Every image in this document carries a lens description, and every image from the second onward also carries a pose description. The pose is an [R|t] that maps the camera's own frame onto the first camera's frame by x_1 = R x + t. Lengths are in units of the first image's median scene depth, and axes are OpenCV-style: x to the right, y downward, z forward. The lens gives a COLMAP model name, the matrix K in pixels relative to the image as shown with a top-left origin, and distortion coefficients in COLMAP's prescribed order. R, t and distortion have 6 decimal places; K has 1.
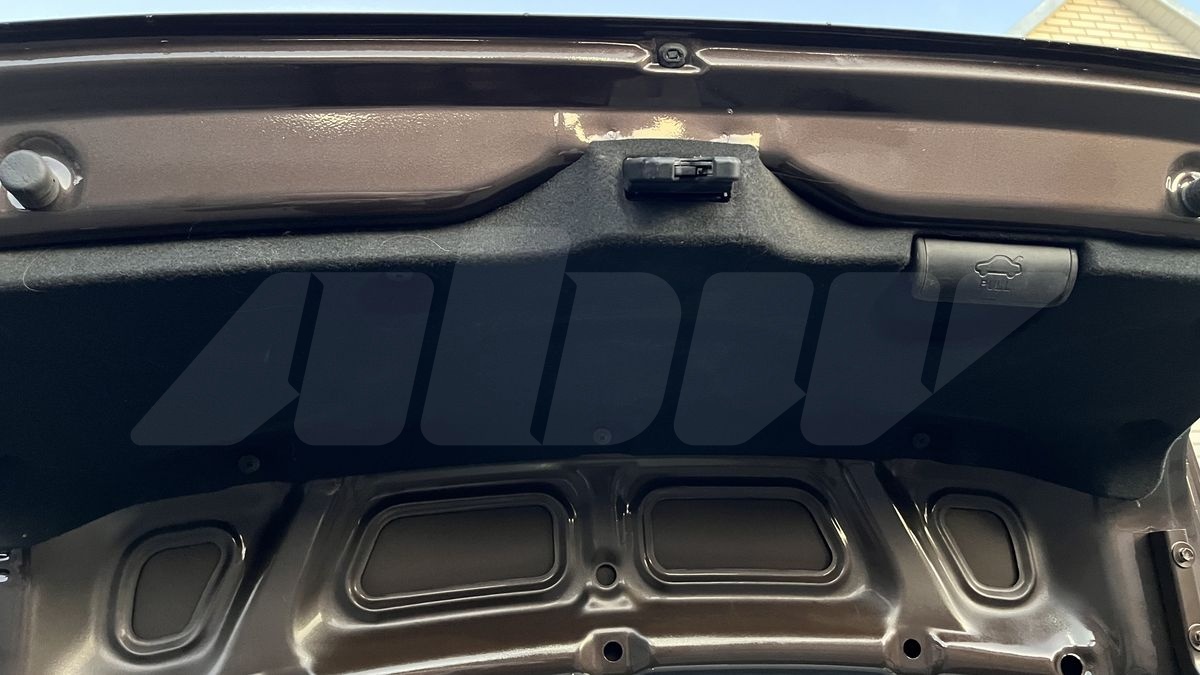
lens RADIAL K [[899.6, 0, 599.5], [0, 899.6, 326.5], [0, 0, 1]] dist [0.055040, -0.087889]
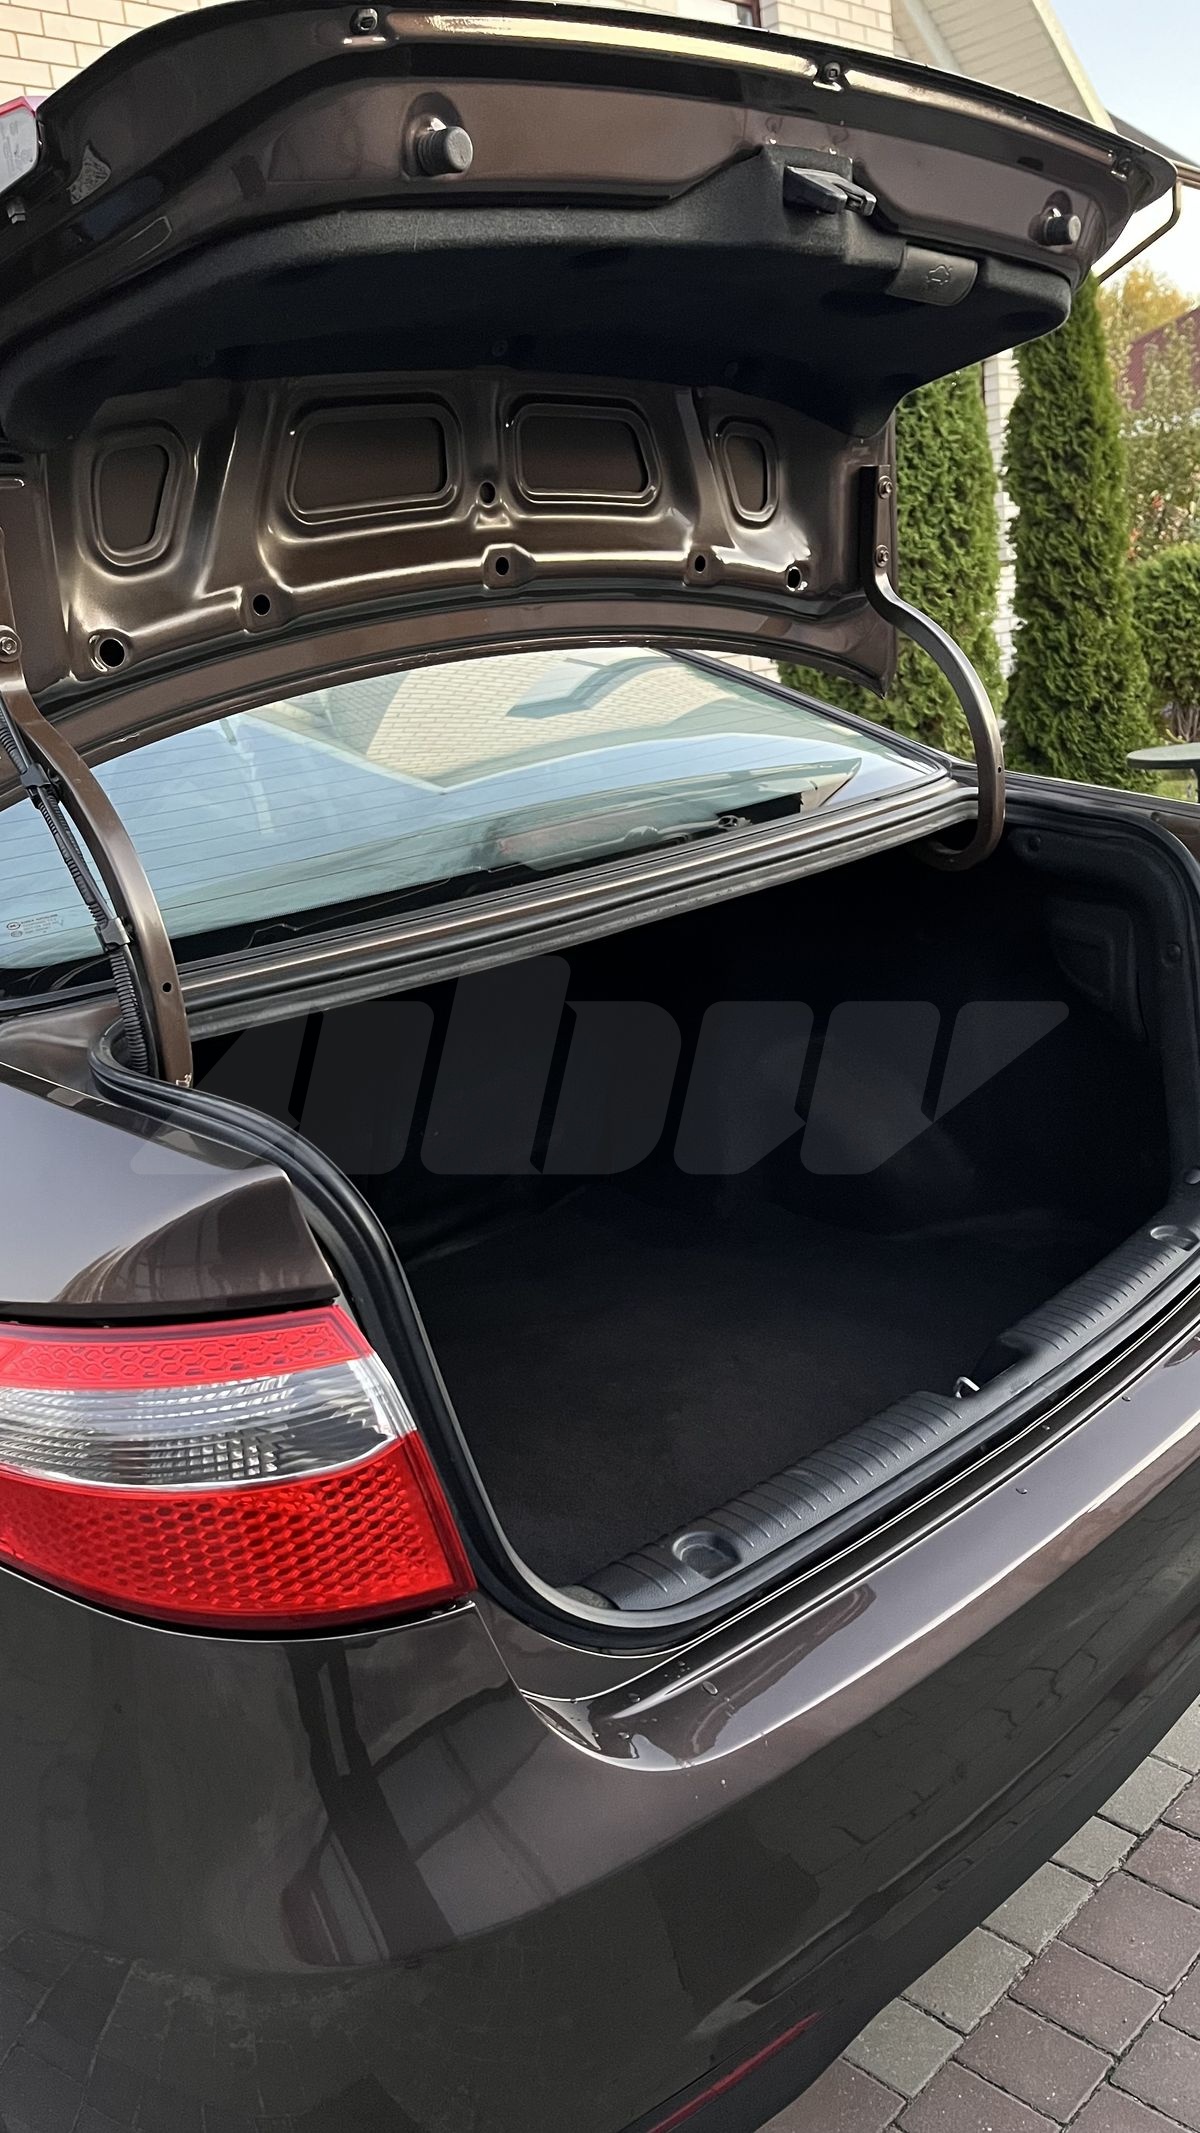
lens RADIAL K [[1599.0, 0, 600.0], [0, 1599.0, 1066.5], [0, 0, 1]] dist [0.055040, -0.087889]
pose [[0.808820, -0.174035, 0.561714, -1.052944], [-0.192643, 0.824078, 0.532713, -0.191480], [-0.555607, -0.539079, 0.633004, -0.596130]]
